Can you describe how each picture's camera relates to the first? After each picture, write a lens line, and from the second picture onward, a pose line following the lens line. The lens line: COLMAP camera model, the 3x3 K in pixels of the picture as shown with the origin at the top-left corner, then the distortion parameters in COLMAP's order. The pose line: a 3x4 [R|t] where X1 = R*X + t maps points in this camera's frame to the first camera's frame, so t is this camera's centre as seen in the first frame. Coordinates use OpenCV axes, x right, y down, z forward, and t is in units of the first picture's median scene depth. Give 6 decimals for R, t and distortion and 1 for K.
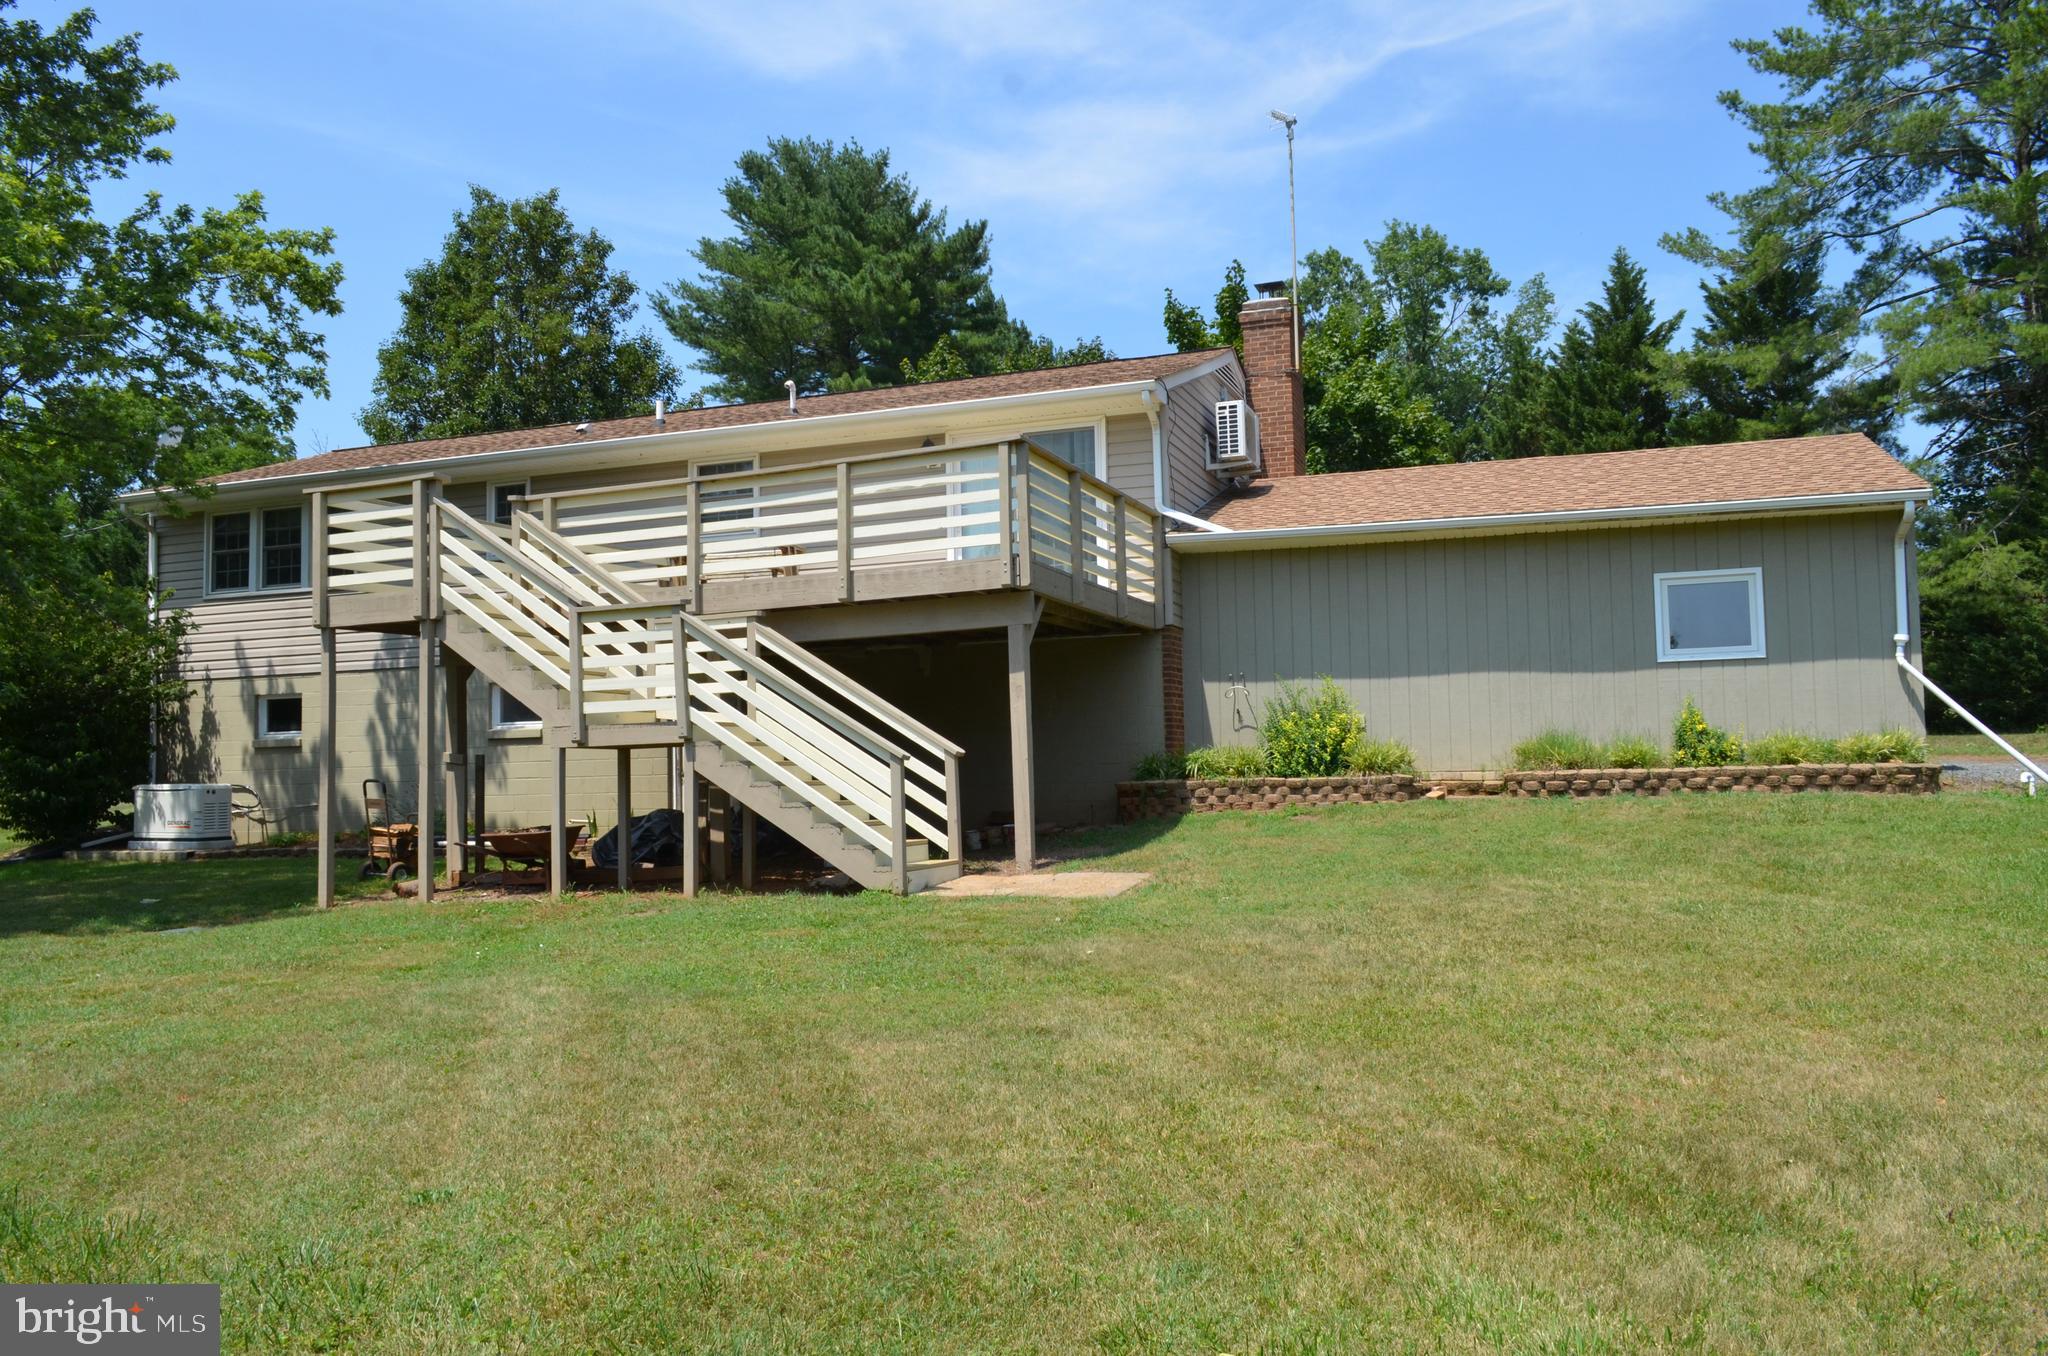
lens RADIAL K [[1581.1, 0, 1022.2], [0, 1581.1, 675.3], [0, 0, 1]] dist [-0.016339, 0.002310]
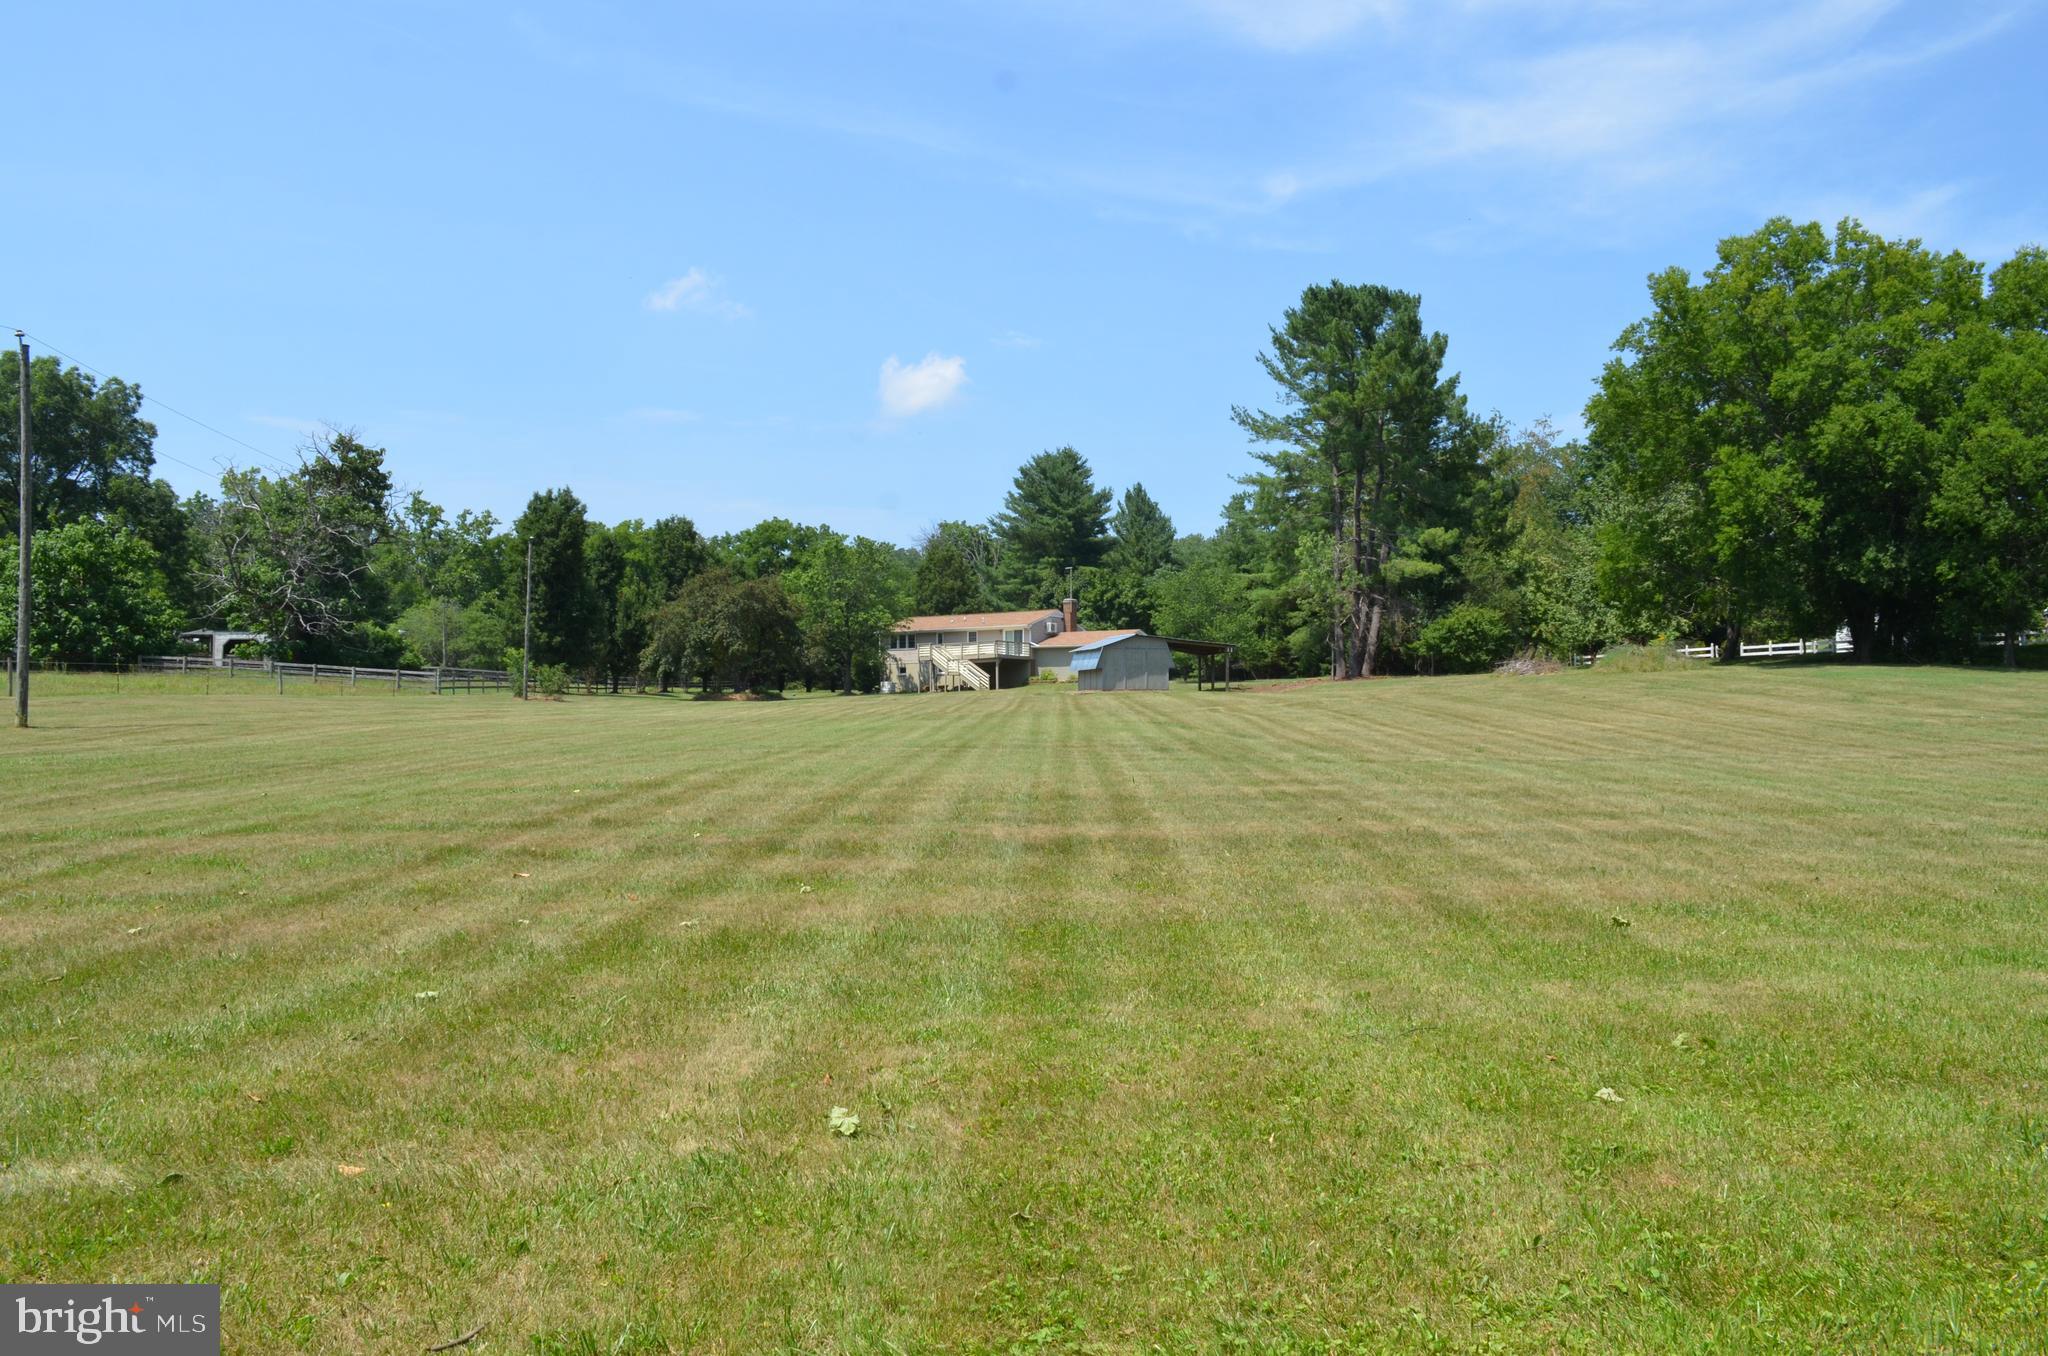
lens RADIAL K [[1581.1, 0, 1024.4], [0, 1581.1, 681.6], [0, 0, 1]] dist [-0.016339, 0.002310]
pose [[0.966560, 0.015562, -0.255967, 1.815251], [-0.006091, 0.999269, 0.037752, -0.193794], [0.256368, -0.034930, 0.965948, -5.629203]]
